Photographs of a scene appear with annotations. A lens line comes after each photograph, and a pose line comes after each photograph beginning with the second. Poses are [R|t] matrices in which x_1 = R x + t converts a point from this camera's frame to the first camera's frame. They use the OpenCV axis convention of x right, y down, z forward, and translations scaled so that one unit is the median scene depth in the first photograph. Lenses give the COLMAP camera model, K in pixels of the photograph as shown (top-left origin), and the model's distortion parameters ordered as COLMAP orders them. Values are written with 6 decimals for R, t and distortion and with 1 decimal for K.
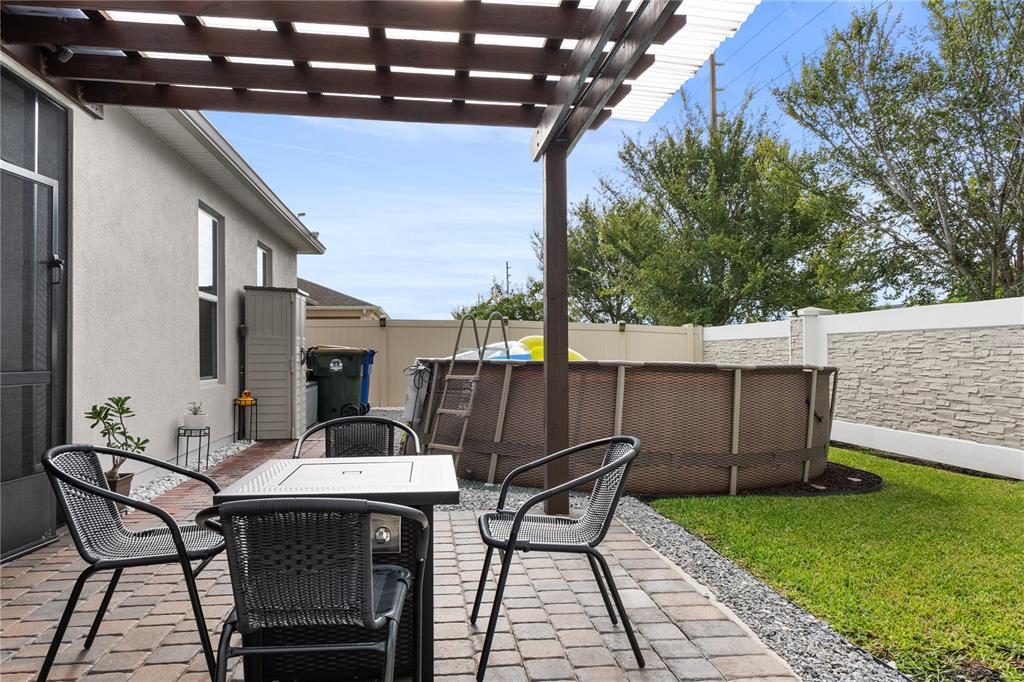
lens RADIAL K [[696.2, 0, 512.0], [0, 696.2, 341.0], [0, 0, 1]] dist [-0.001441, -0.000420]
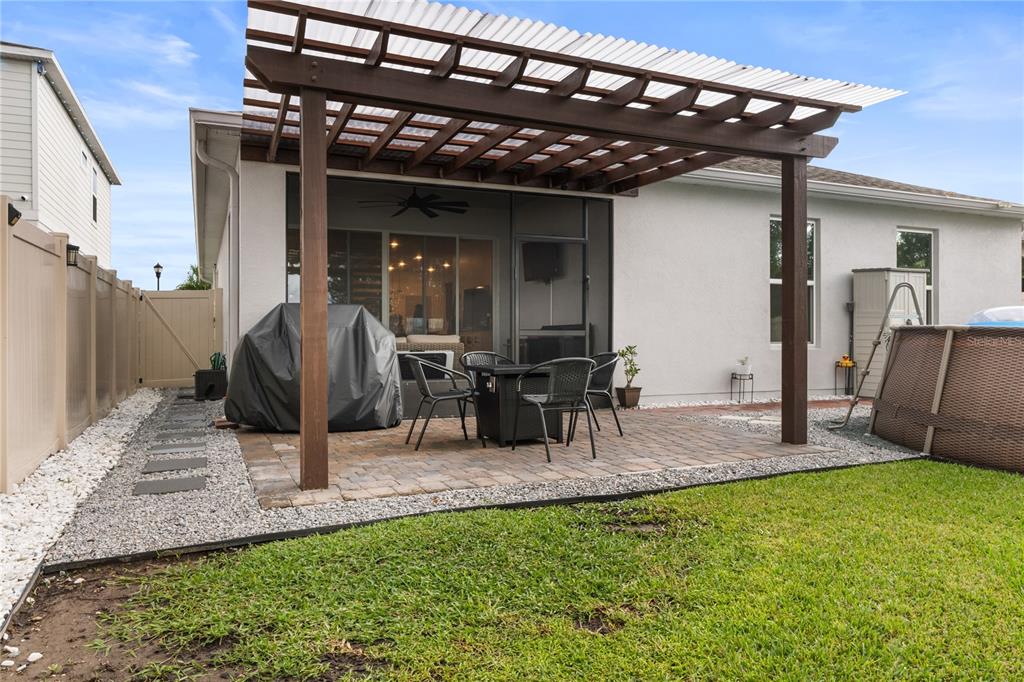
lens RADIAL K [[696.2, 0, 512.0], [0, 696.2, 341.0], [0, 0, 1]] dist [-0.001441, -0.000420]
pose [[0.279665, 0.011200, -0.960032, 0.812017], [0.014147, 0.999775, 0.015784, 0.024156], [0.959993, -0.017996, 0.279444, 0.113051]]
